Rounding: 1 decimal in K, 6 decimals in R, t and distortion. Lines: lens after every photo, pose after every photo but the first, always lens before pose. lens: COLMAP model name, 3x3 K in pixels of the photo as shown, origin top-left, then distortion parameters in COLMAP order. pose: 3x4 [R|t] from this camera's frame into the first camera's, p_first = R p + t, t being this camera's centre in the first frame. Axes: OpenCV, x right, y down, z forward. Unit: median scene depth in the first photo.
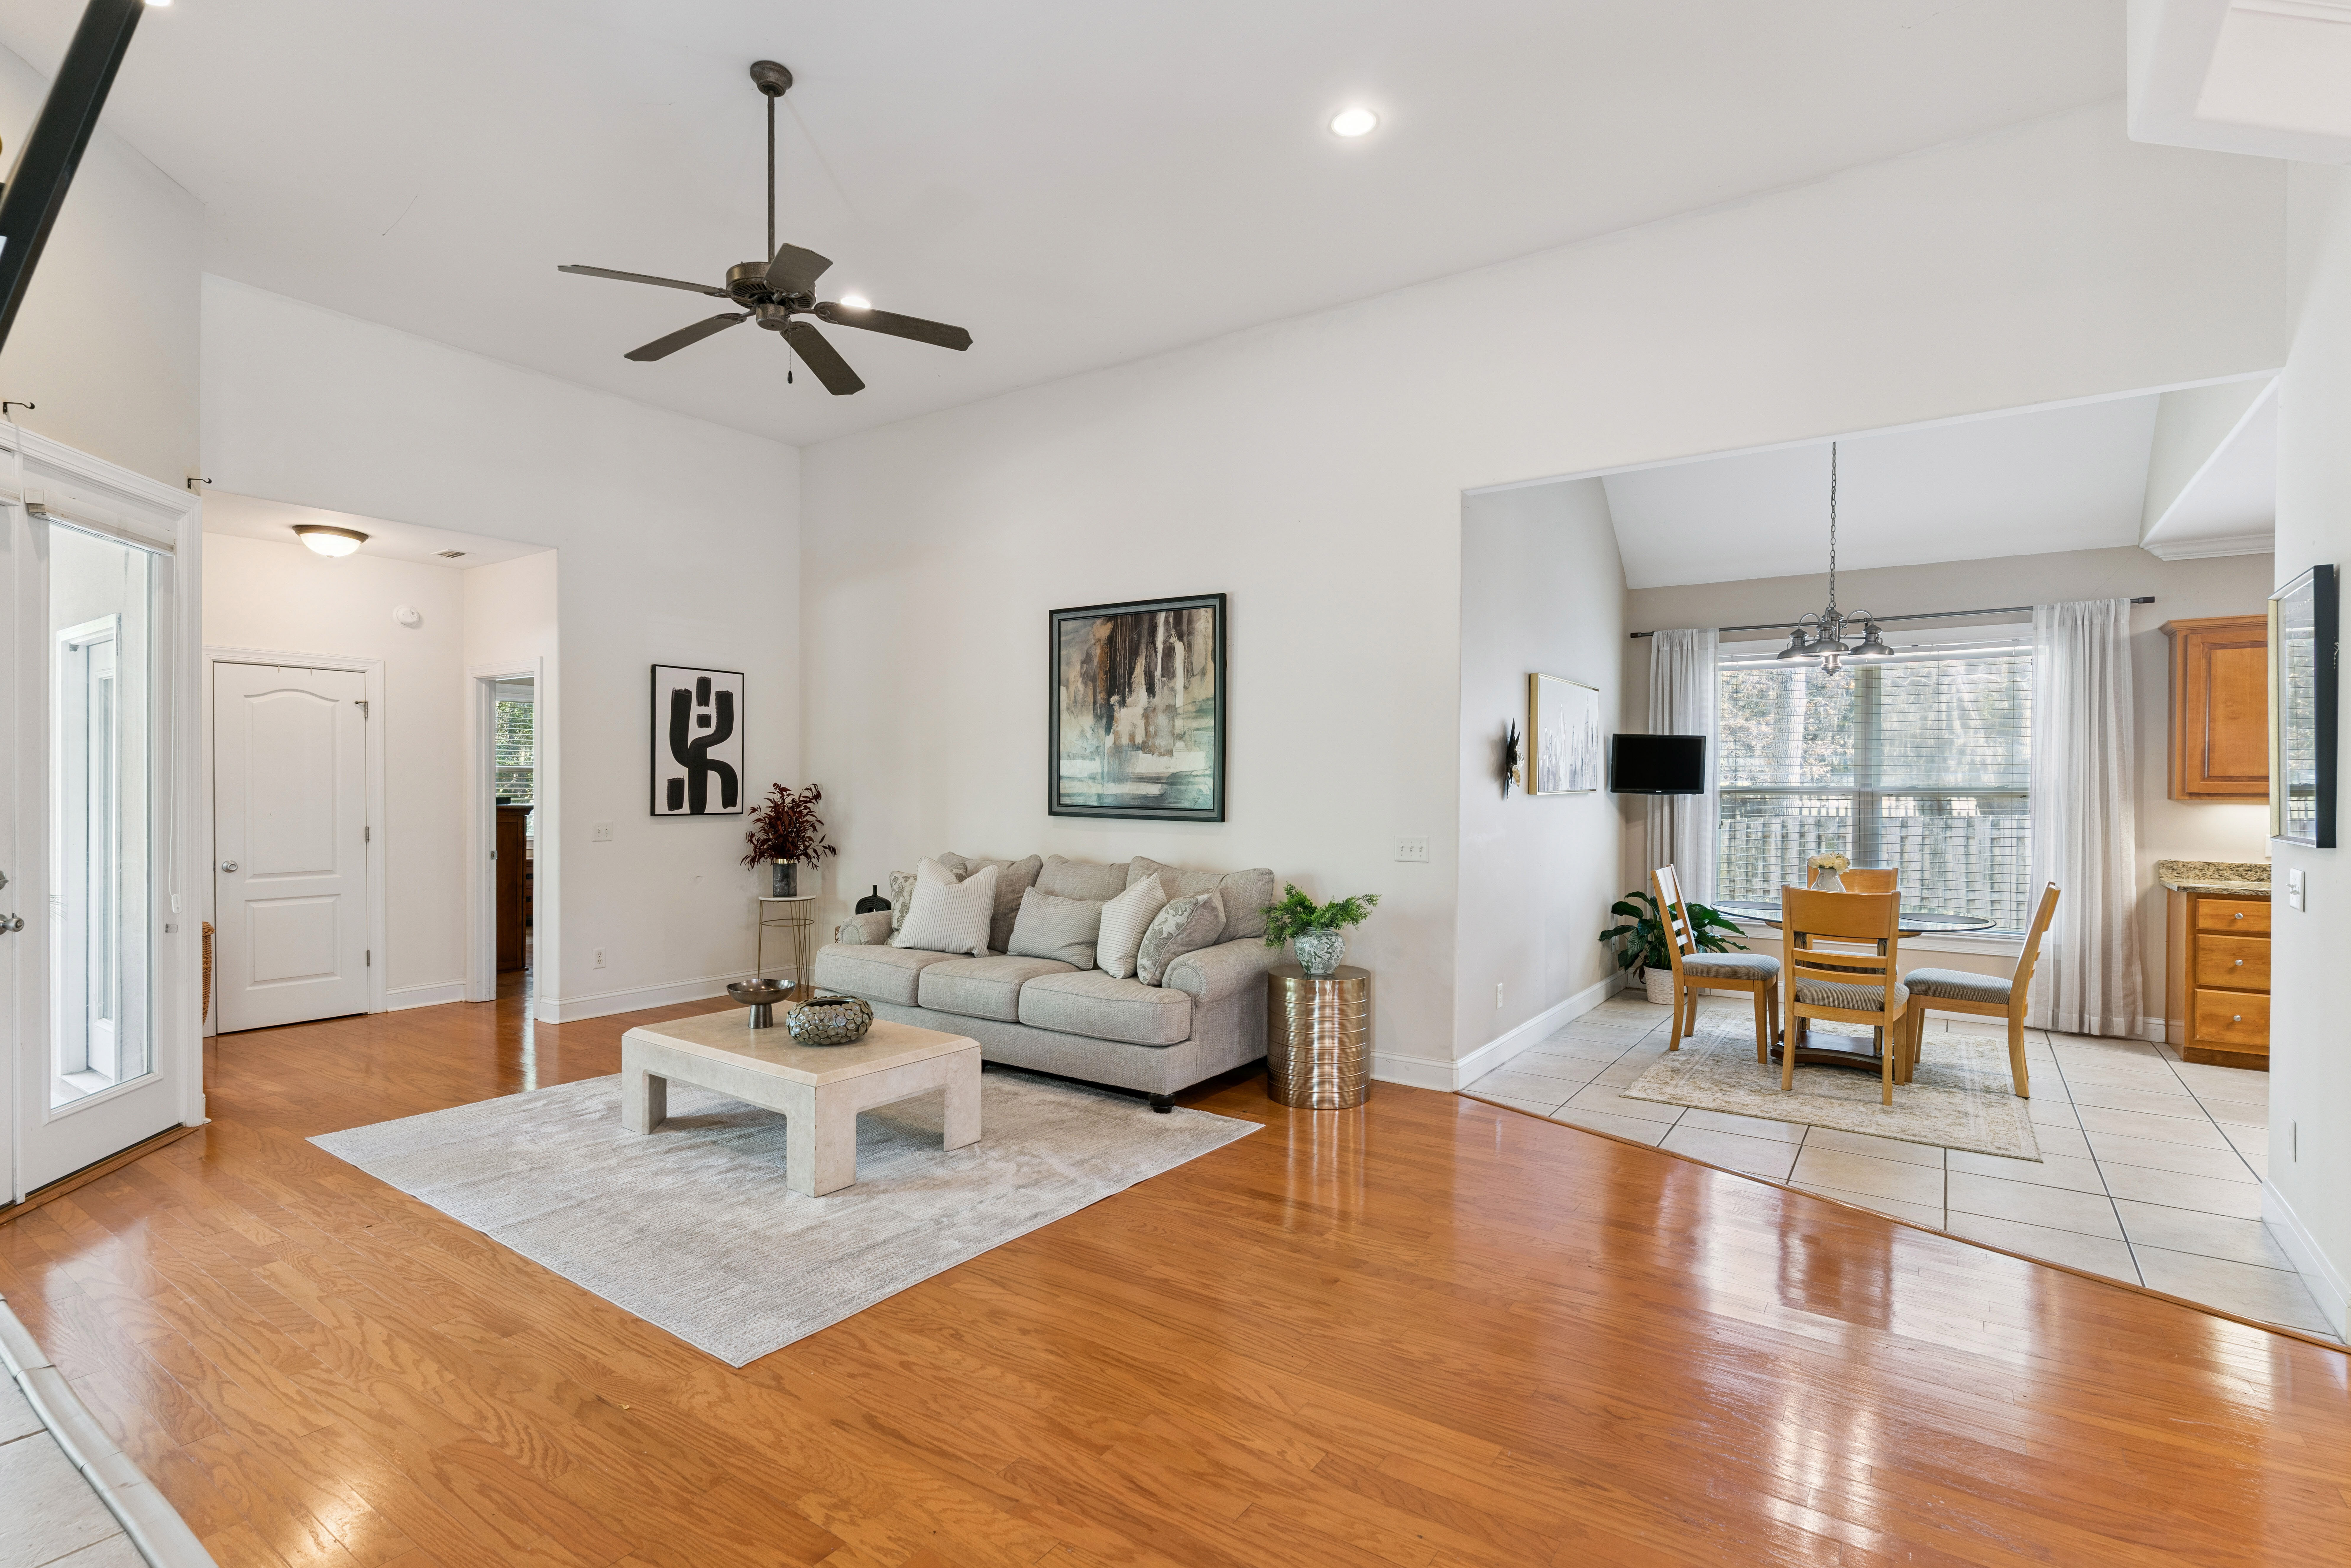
lens RADIAL K [[1117.5, 0, 1175.5], [0, 1117.5, 784.1], [0, 0, 1]] dist [-0.004382, -0.000273]
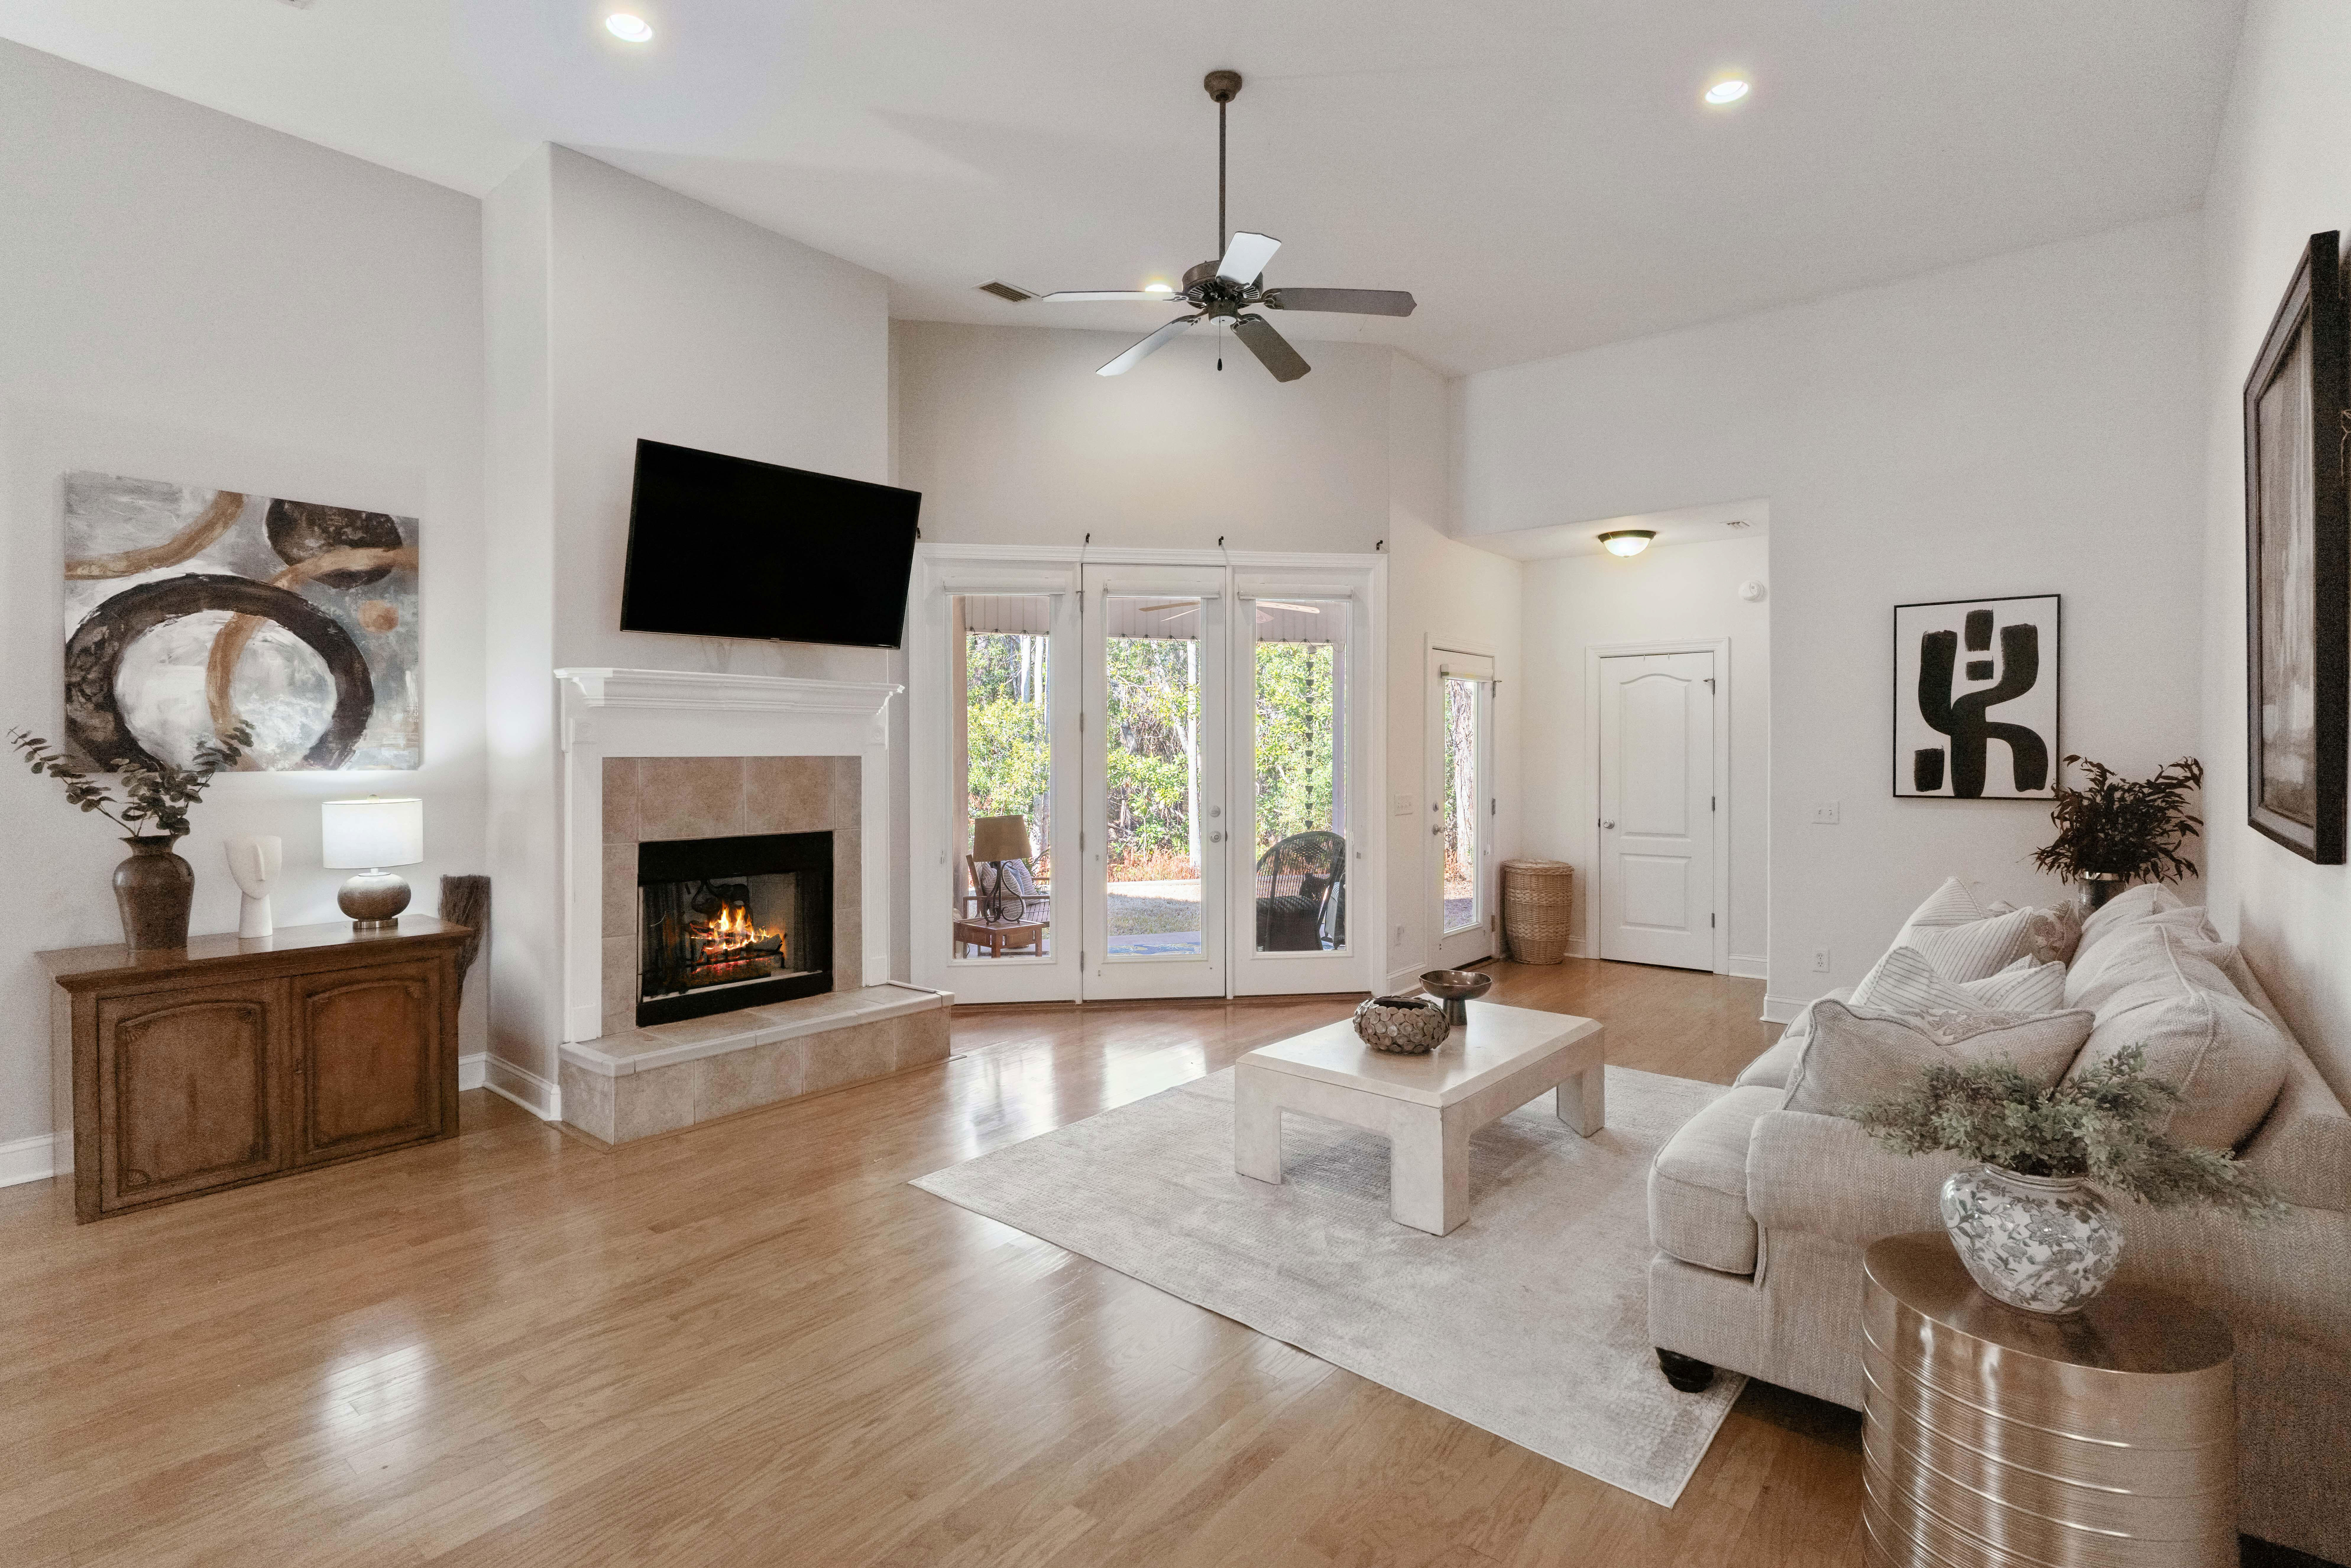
lens RADIAL K [[1117.5, 0, 1176.3], [0, 1117.5, 769.6], [0, 0, 1]] dist [-0.004382, -0.000273]
pose [[-0.082227, 0.012185, -0.996539, 0.353157], [-0.001445, 0.999923, 0.012345, 0.000107], [0.996613, 0.002455, -0.082203, 0.541864]]
